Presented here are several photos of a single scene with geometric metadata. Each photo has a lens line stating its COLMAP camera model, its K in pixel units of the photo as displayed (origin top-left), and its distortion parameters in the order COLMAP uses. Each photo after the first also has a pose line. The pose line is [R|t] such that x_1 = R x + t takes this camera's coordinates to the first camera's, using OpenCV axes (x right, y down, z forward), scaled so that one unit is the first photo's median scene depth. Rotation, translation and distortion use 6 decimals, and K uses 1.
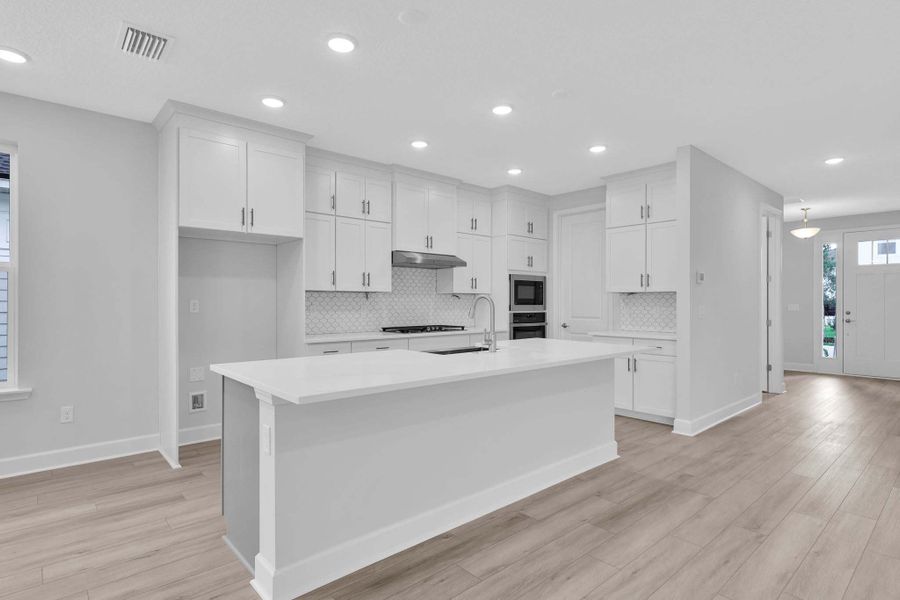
lens RADIAL K [[474.1, 0, 450.0], [0, 474.1, 300.0], [0, 0, 1]] dist [0.006344, 0.000985]
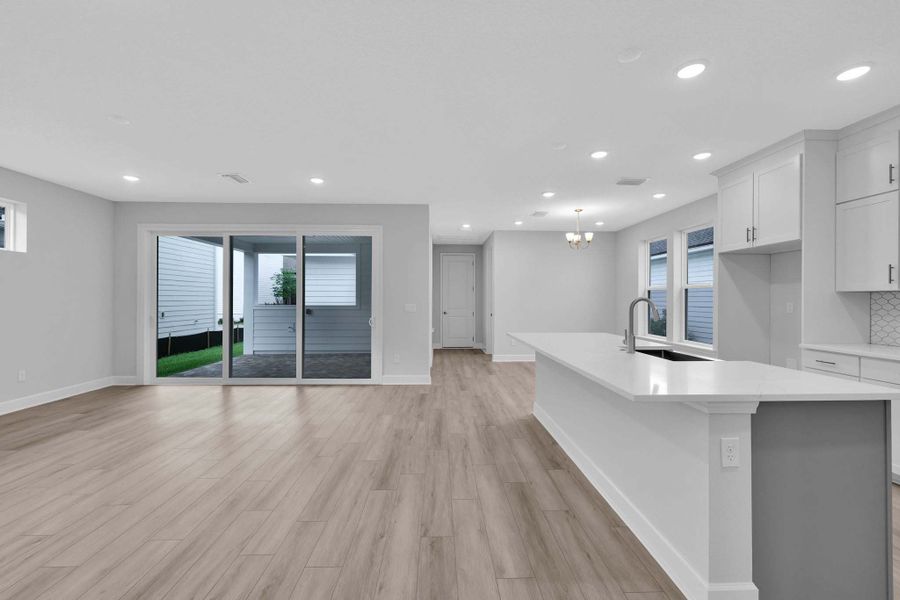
lens RADIAL K [[374.6, 0, 440.3], [0, 374.6, 299.9], [0, 0, 1]] dist [0.001516, 0.000228]
pose [[-0.664899, -0.004435, -0.746920, 0.617022], [-0.000037, 0.999983, -0.005905, -0.001223], [0.746933, -0.003899, -0.664888, 0.779932]]
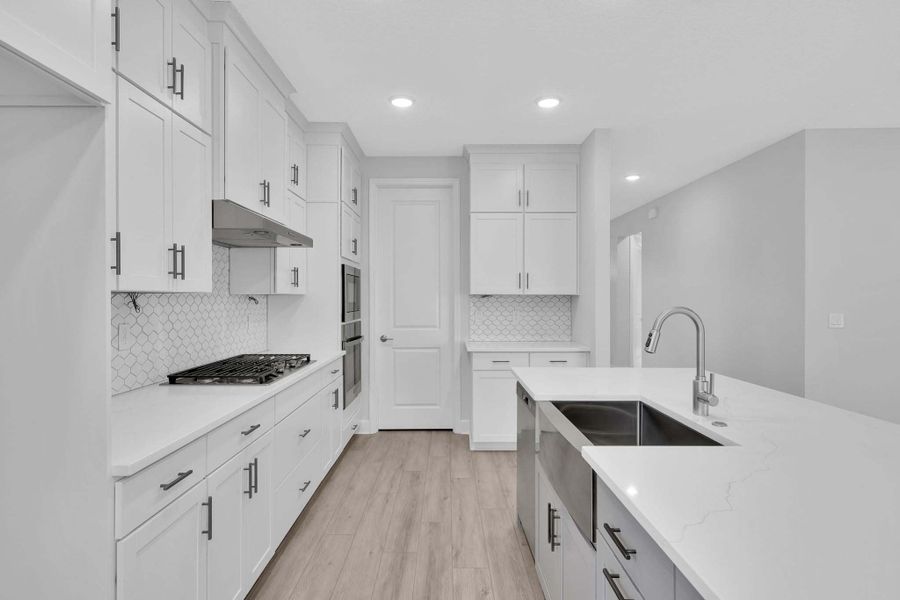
lens RADIAL K [[491.2, 0, 450.0], [0, 491.2, 300.0], [0, 0, 1]] dist [0.000237, -0.000013]
pose [[0.664437, -0.005253, 0.747326, -0.317045], [-0.001806, 0.999961, 0.008634, -0.014826], [-0.747342, -0.007086, 0.664402, 0.532537]]
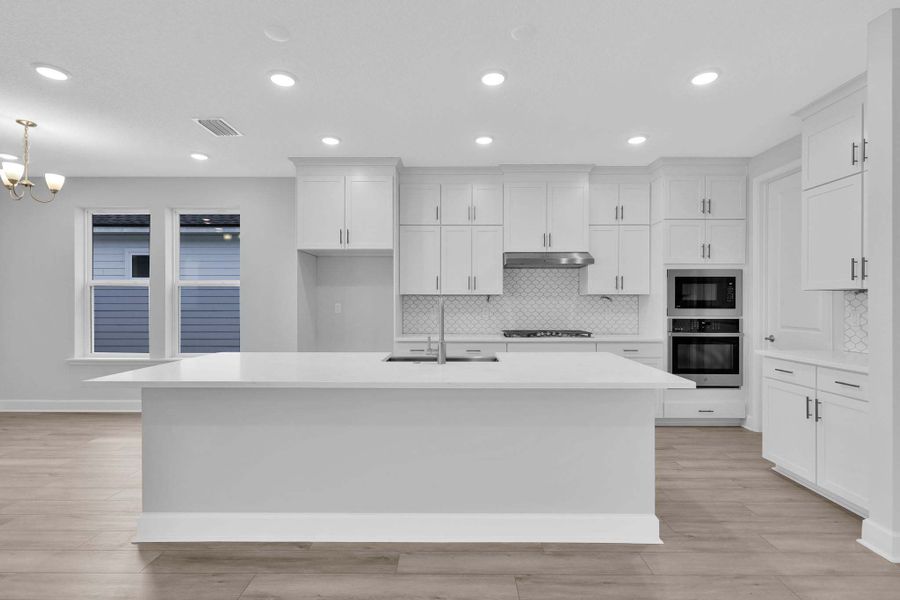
lens RADIAL K [[426.0, 0, 454.8], [0, 426.0, 302.6], [0, 0, 1]] dist [-0.000615, 0.000080]
pose [[0.737251, -0.001529, -0.675618, 0.402918], [0.003760, 0.999991, 0.001840, -0.002459], [0.675609, -0.003897, 0.737250, 0.278442]]
